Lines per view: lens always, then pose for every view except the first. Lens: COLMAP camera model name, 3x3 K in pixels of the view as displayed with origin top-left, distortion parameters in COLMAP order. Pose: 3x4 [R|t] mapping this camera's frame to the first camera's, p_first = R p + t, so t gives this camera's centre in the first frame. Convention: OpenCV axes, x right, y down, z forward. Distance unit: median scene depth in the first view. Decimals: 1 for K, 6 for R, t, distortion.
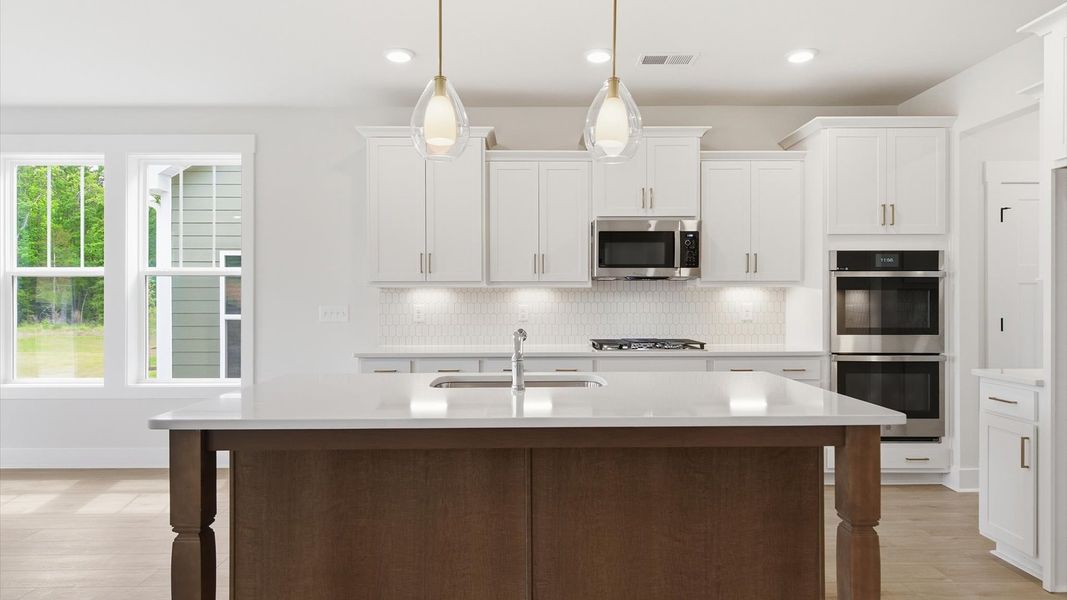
lens RADIAL K [[621.3, 0, 529.9], [0, 621.3, 298.7], [0, 0, 1]] dist [0.002880, -0.000960]
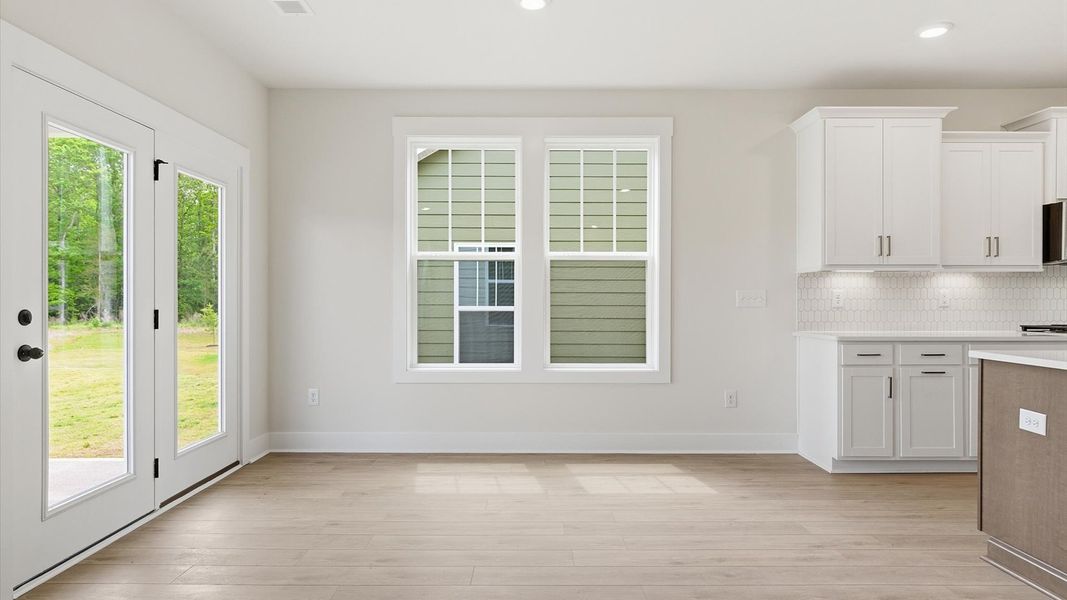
lens RADIAL K [[621.3, 0, 529.9], [0, 621.3, 298.7], [0, 0, 1]] dist [0.002880, -0.000960]
pose [[0.999894, -0.000541, -0.014584, -0.374668], [0.000556, 0.999999, 0.001057, 0.012829], [0.014583, -0.001065, 0.999893, 0.004247]]
